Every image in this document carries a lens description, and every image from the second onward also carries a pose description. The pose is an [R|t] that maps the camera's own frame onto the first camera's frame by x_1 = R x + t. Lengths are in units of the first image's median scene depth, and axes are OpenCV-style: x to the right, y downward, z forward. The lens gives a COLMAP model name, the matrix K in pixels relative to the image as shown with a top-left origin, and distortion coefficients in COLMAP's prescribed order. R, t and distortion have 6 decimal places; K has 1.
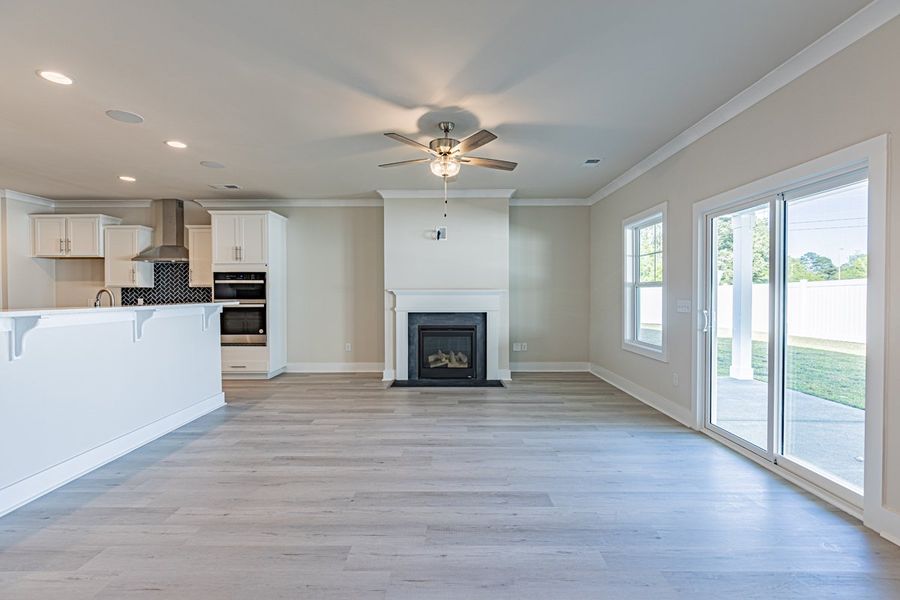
lens RADIAL K [[399.8, 0, 447.7], [0, 399.8, 298.7], [0, 0, 1]] dist [0.000507, -0.000437]
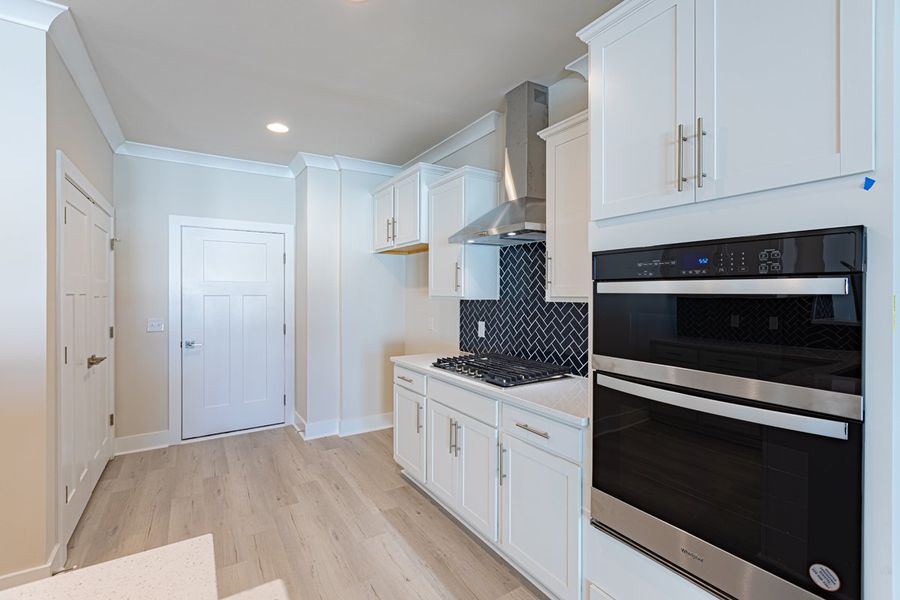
lens RADIAL K [[404.3, 0, 447.4], [0, 404.3, 294.7], [0, 0, 1]] dist [0.001204, -0.000335]
pose [[0.535745, 0.007008, -0.844351, -0.409569], [-0.011575, 0.999933, 0.000955, -0.037258], [0.844301, 0.009262, 0.535790, 0.773528]]
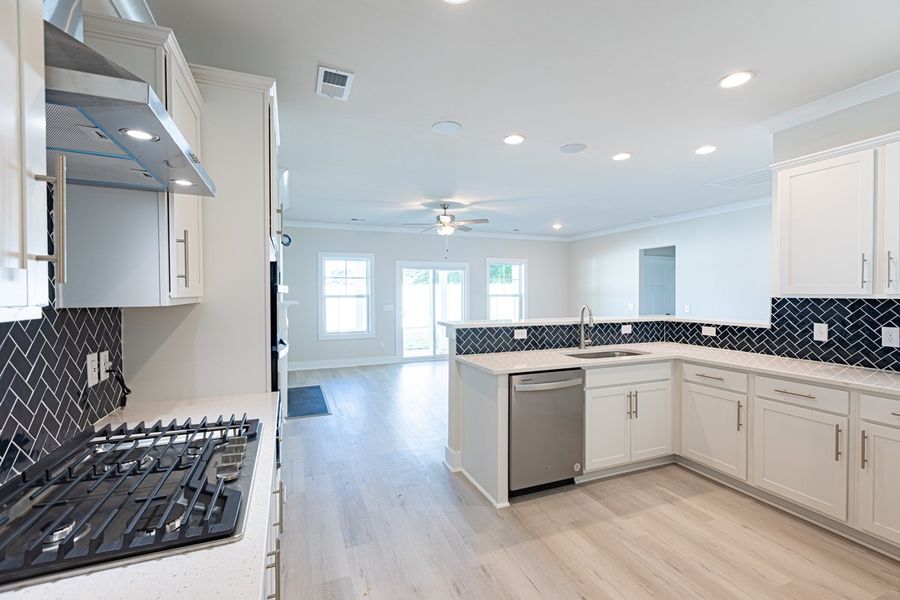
lens RADIAL K [[404.3, 0, 447.4], [0, 404.3, 294.7], [0, 0, 1]] dist [0.001204, -0.000335]
pose [[-0.366616, -0.003240, 0.930367, -0.994147], [0.016117, 0.999822, 0.009832, -0.042947], [-0.930233, 0.018599, -0.366498, 0.992771]]
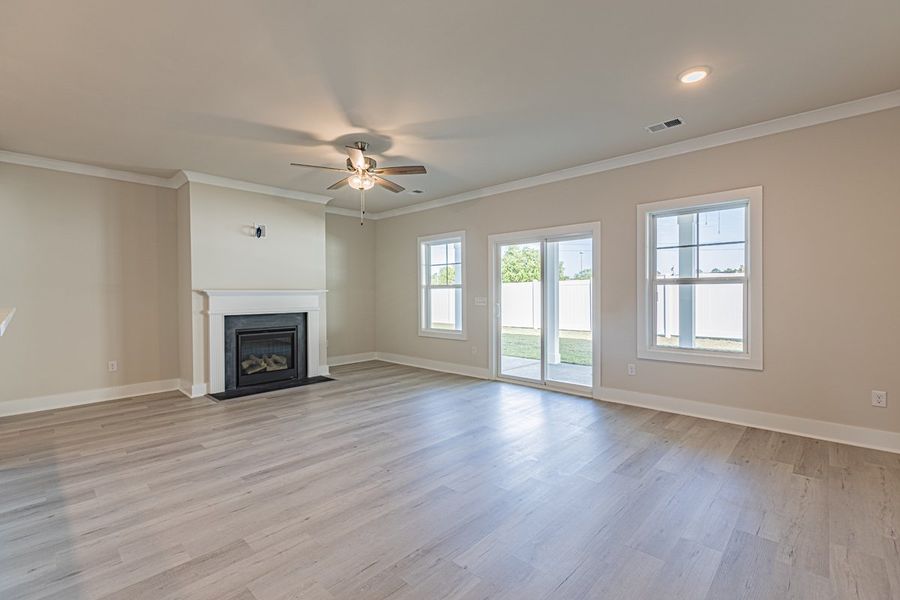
lens RADIAL K [[399.8, 0, 447.7], [0, 399.8, 298.7], [0, 0, 1]] dist [0.000507, -0.000437]
pose [[0.687357, -0.012157, 0.726218, -0.401900], [0.014668, 0.999888, 0.002855, 0.001820], [-0.726171, 0.008690, 0.687459, 0.029345]]
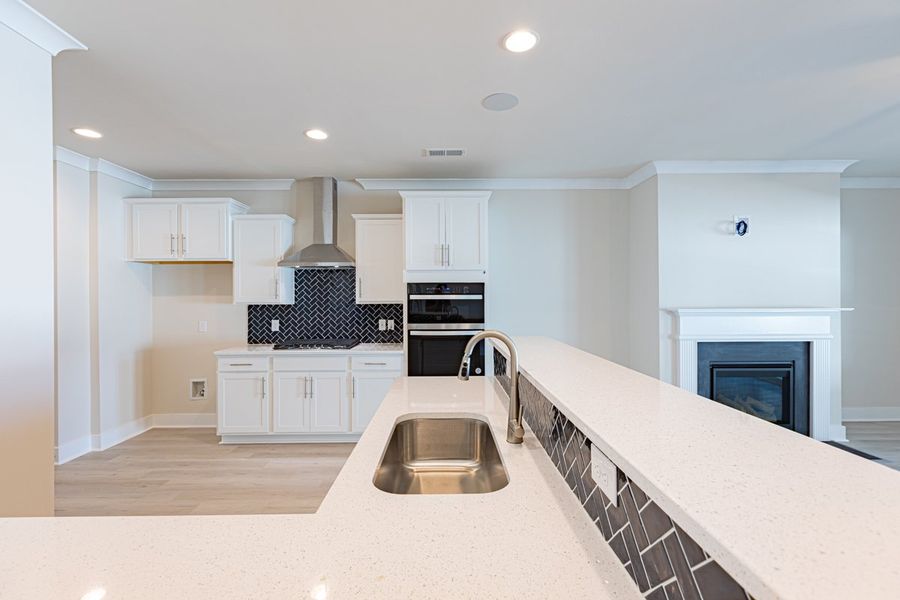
lens RADIAL K [[399.8, 0, 447.7], [0, 399.8, 298.7], [0, 0, 1]] dist [0.000507, -0.000437]
pose [[0.999929, -0.002580, 0.011672, -0.526796], [0.002710, 0.999934, -0.011173, -0.032319], [-0.011642, 0.011204, 0.999869, 0.328954]]
